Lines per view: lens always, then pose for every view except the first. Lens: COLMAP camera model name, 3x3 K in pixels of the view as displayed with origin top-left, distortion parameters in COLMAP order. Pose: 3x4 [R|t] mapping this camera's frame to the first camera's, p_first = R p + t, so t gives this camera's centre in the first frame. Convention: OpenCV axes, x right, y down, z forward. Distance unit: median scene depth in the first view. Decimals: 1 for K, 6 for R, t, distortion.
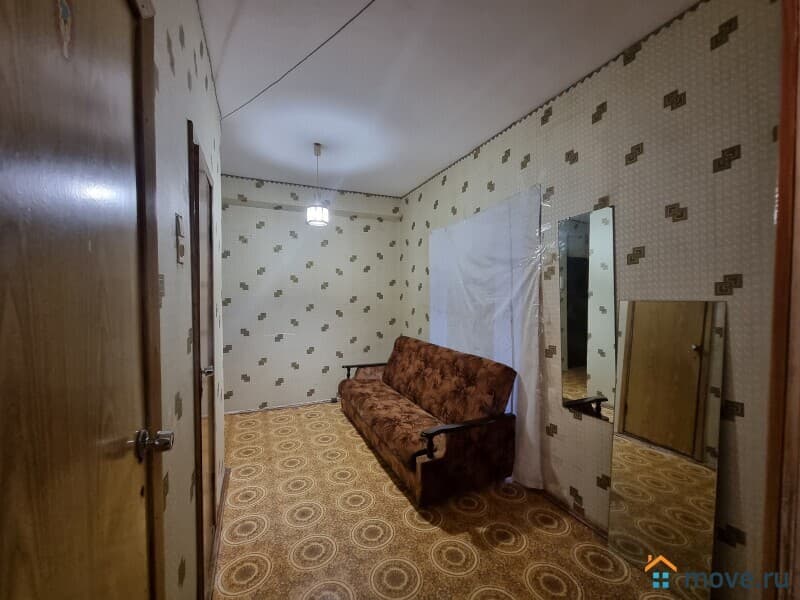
lens RADIAL K [[326.8, 0, 398.0], [0, 326.8, 305.8], [0, 0, 1]] dist [-0.006497, -0.000137]
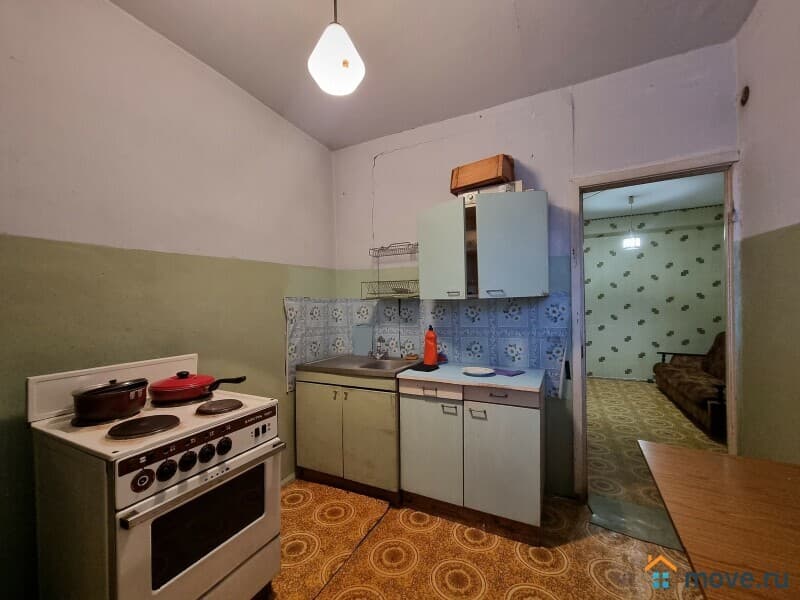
lens RADIAL K [[326.8, 0, 398.0], [0, 326.8, 305.8], [0, 0, 1]] dist [-0.006497, -0.000137]
pose [[0.632674, -0.008040, -0.774377, 0.167747], [-0.004944, 0.999884, -0.014421, 0.027757], [0.774403, 0.012953, 0.632560, -0.563668]]
